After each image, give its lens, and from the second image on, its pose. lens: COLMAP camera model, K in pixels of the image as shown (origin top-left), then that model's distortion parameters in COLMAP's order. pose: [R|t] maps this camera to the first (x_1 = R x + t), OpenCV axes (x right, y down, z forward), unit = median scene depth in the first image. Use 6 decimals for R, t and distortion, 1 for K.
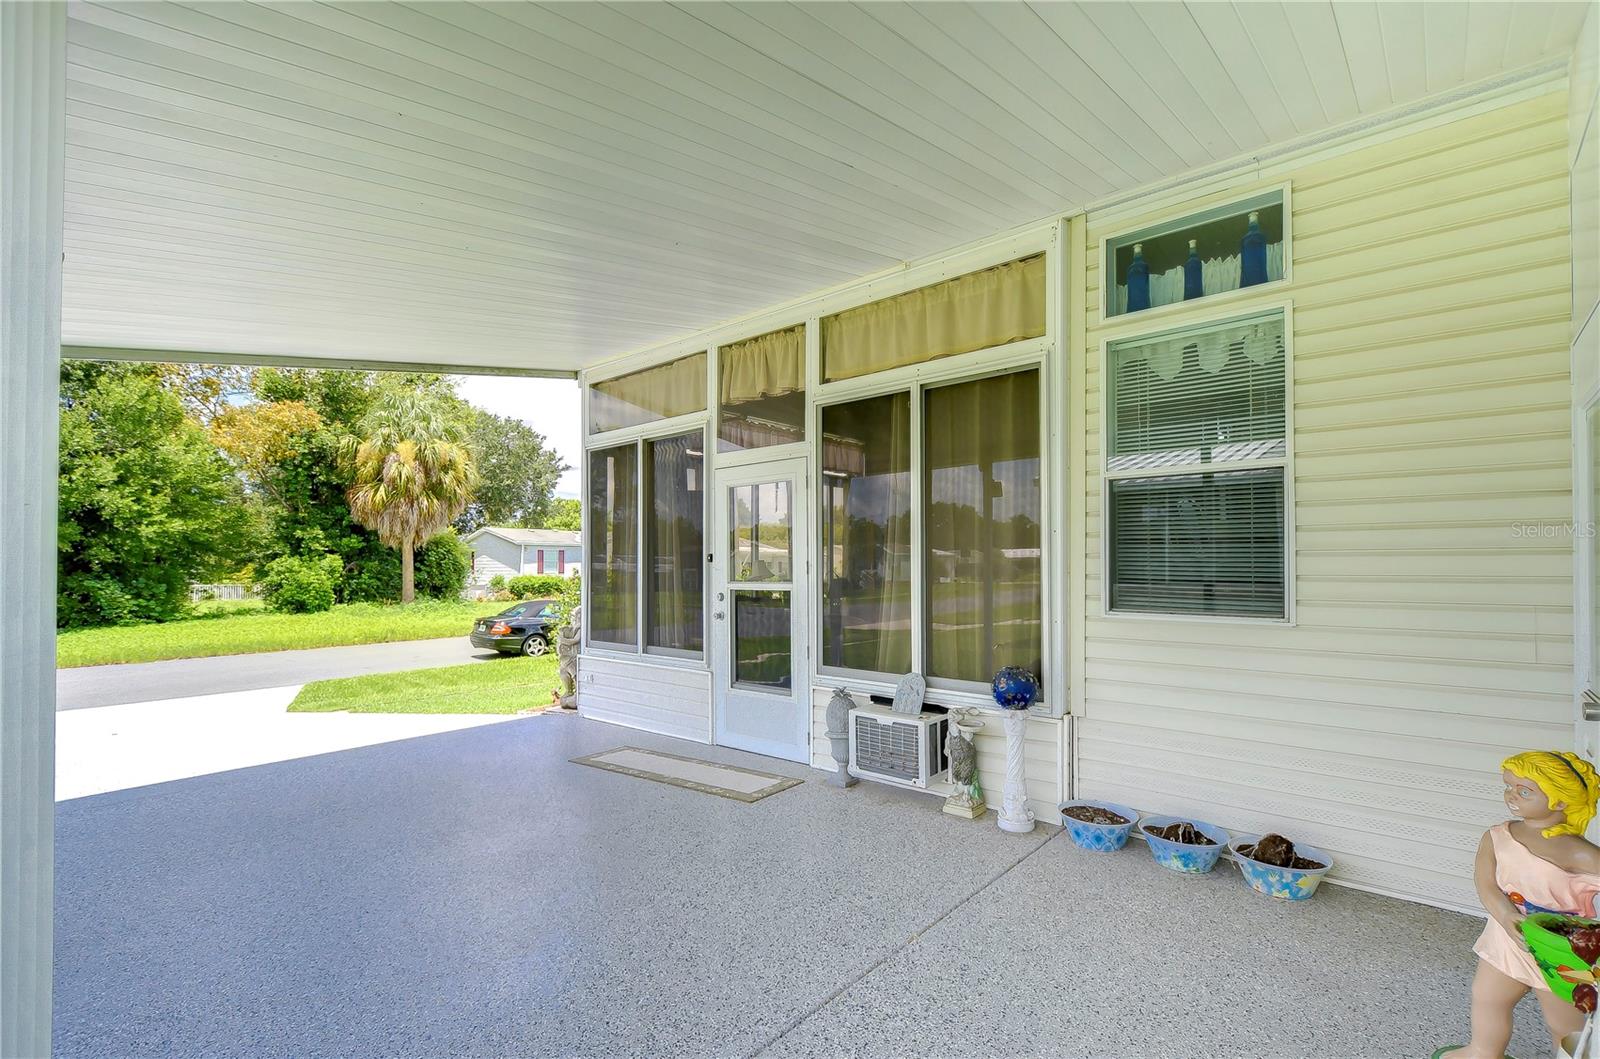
lens RADIAL K [[734.2, 0, 808.8], [0, 734.2, 554.1], [0, 0, 1]] dist [0.017774, -0.015934]
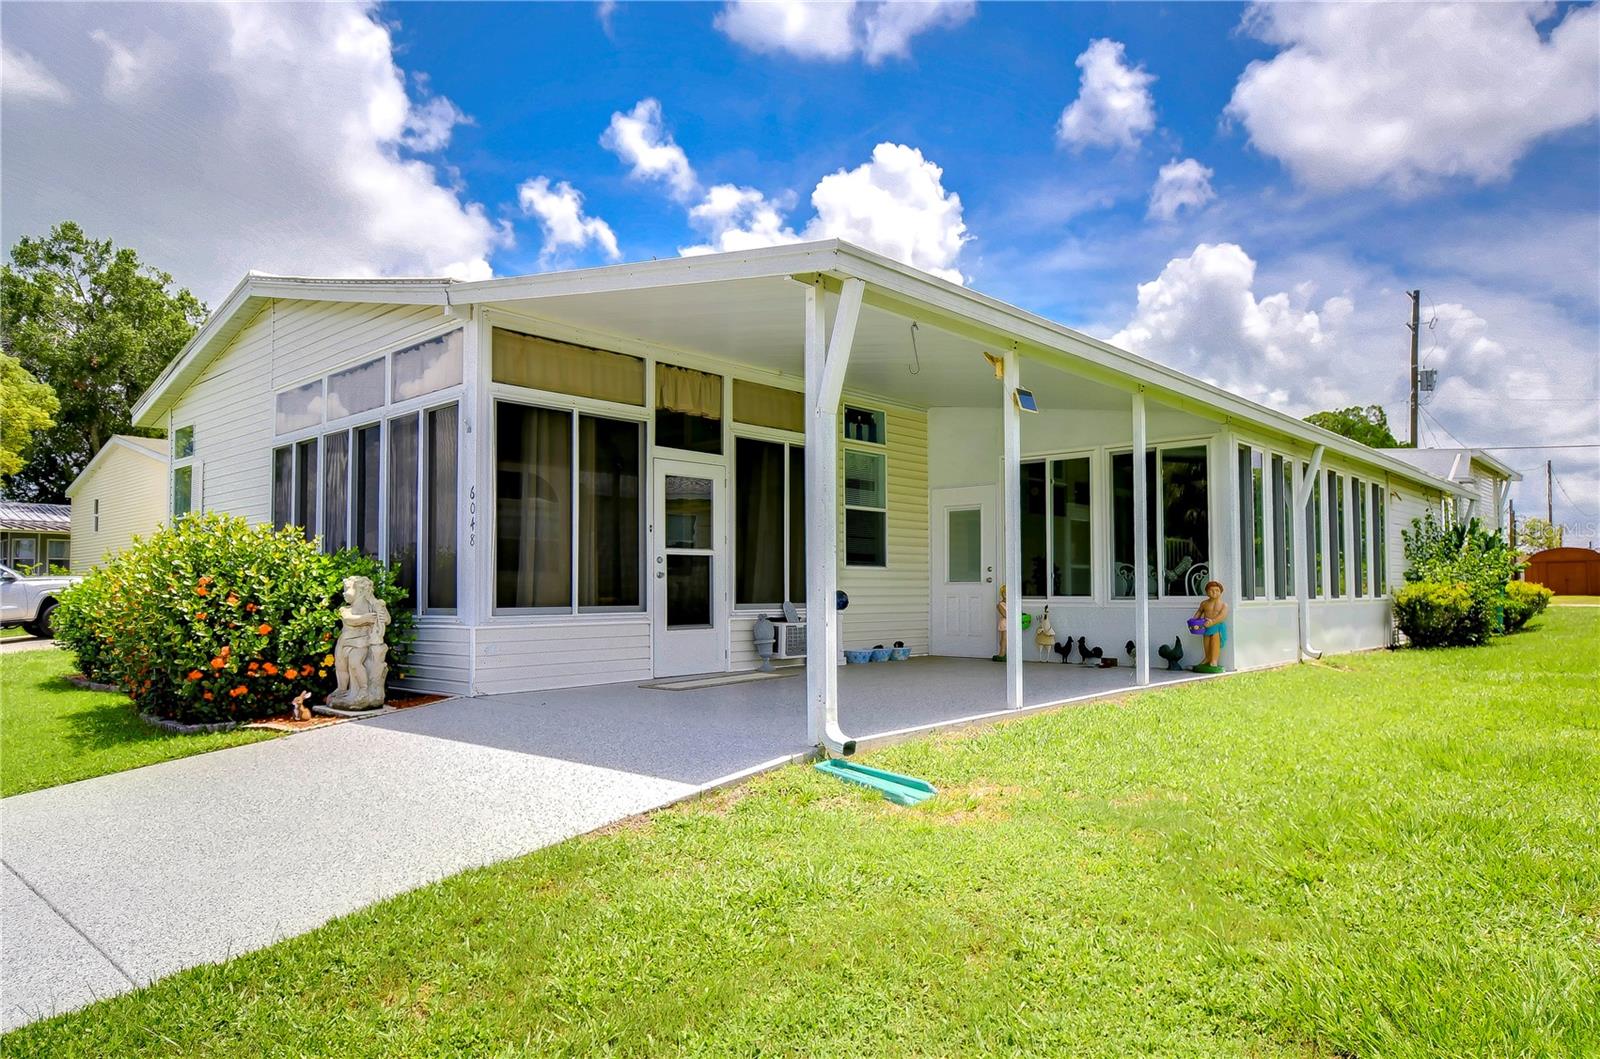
lens RADIAL K [[1015.9, 0, 802.7], [0, 1015.9, 574.8], [0, 0, 1]] dist [0.018482, -0.039207]
pose [[0.029037, 0.023200, 0.999309, -0.423853], [-0.008407, 0.999701, -0.022965, 0.027633], [-0.999543, -0.007735, 0.029223, 0.159316]]
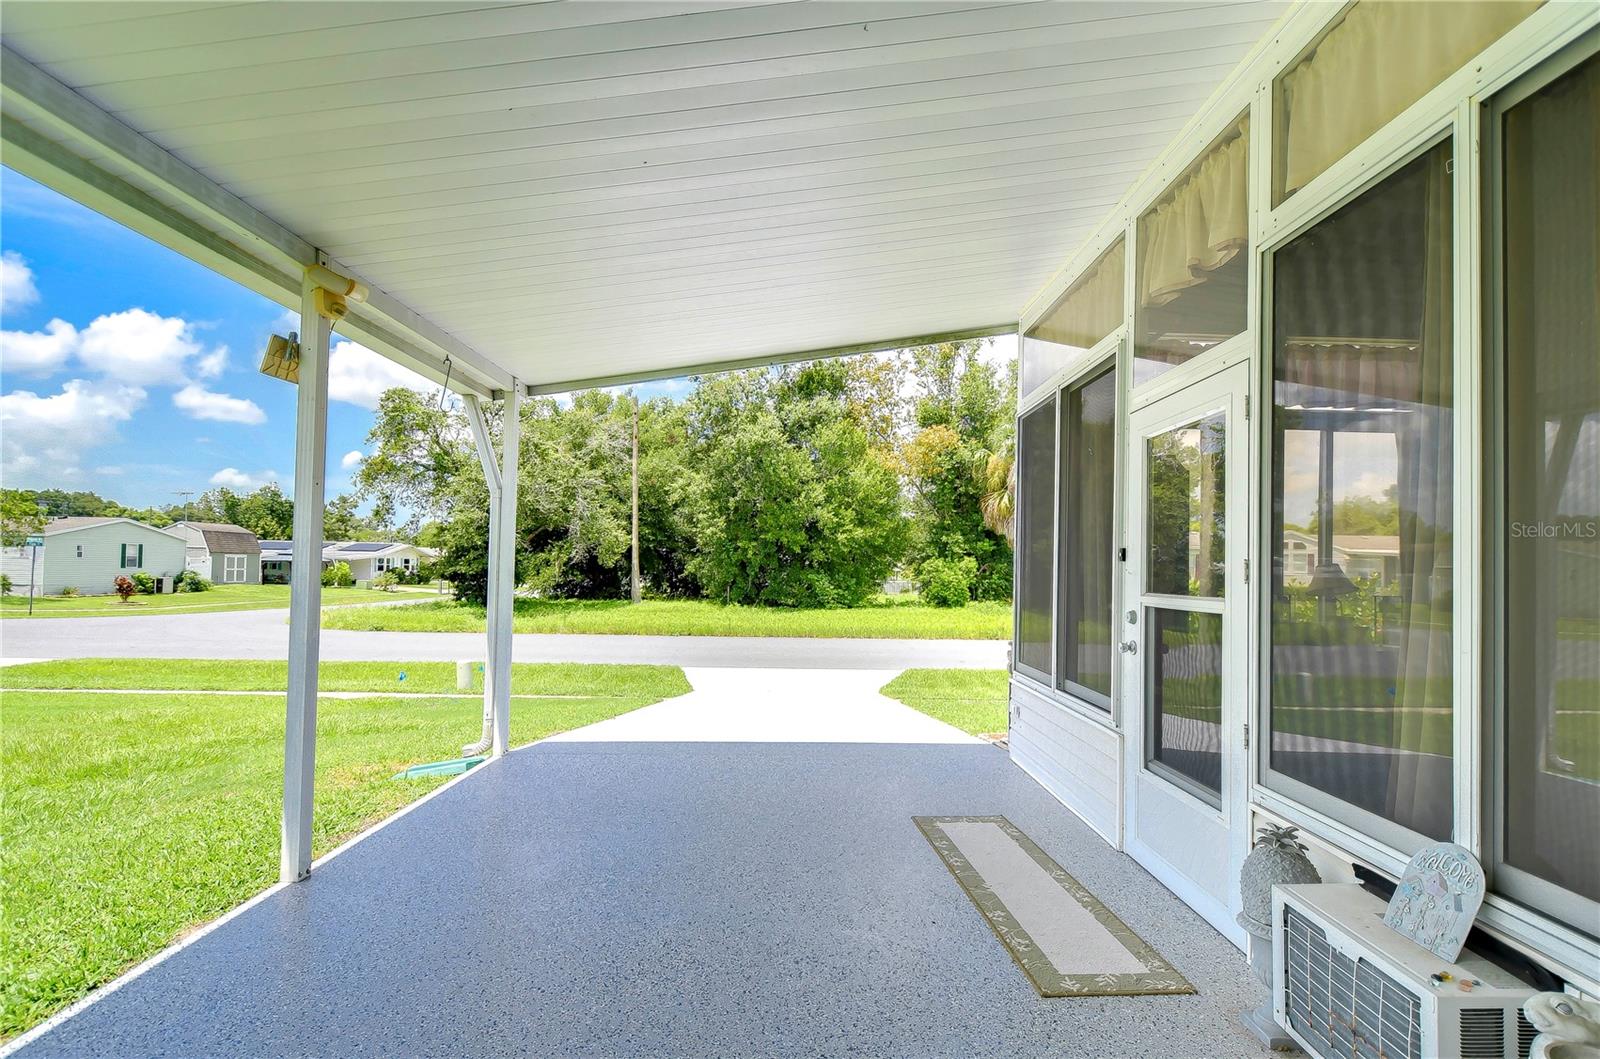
lens RADIAL K [[734.2, 0, 808.8], [0, 734.2, 554.1], [0, 0, 1]] dist [0.017774, -0.015934]
pose [[0.666056, 0.004383, -0.745889, 0.036795], [-0.009501, 0.999951, -0.002609, 0.002019], [0.745841, 0.008824, 0.666066, 0.086499]]
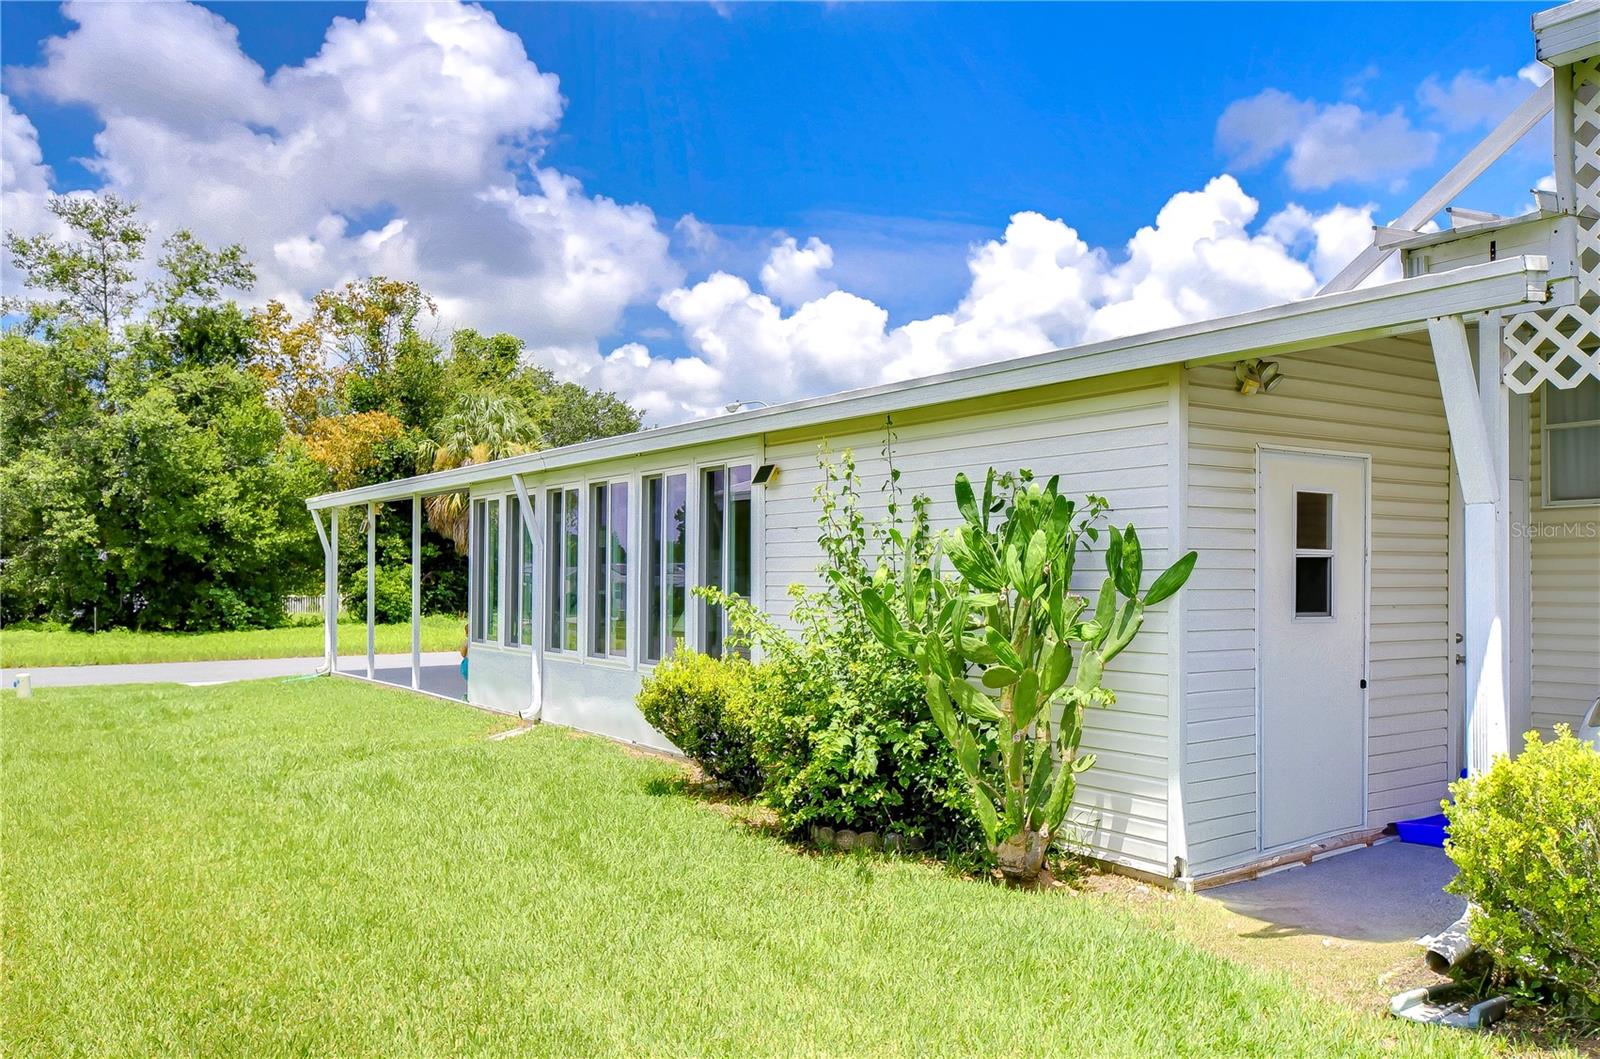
lens RADIAL K [[1227.8, 0, 804.1], [0, 1227.8, 554.5], [0, 0, 1]] dist [-0.002780, -0.003235]
pose [[0.968880, 0.001658, -0.247524, 0.310004], [-0.001888, 0.999998, -0.000694, -0.014716], [0.247522, 0.001140, 0.968882, -0.531940]]
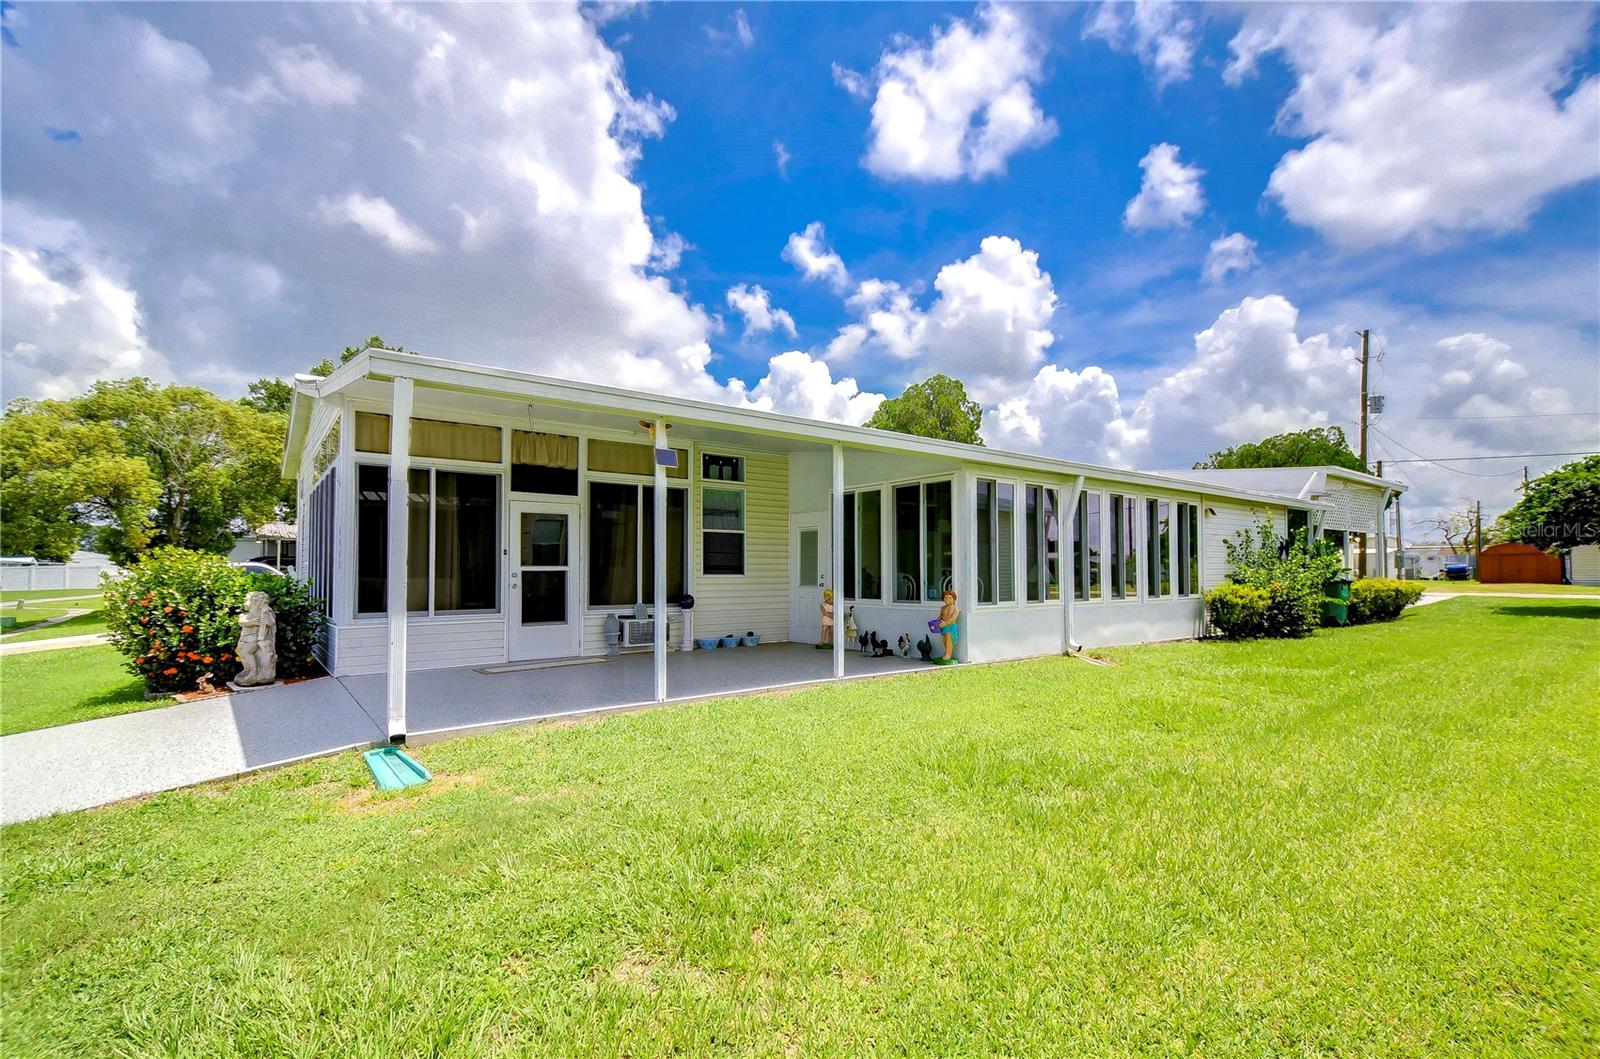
lens RADIAL K [[734.2, 0, 808.8], [0, 734.2, 554.1], [0, 0, 1]] dist [0.017774, -0.015934]
pose [[0.204651, 0.031111, 0.978340, -0.380845], [-0.009665, 0.999510, -0.029763, 0.012092], [-0.978787, -0.003364, 0.204852, -0.008122]]
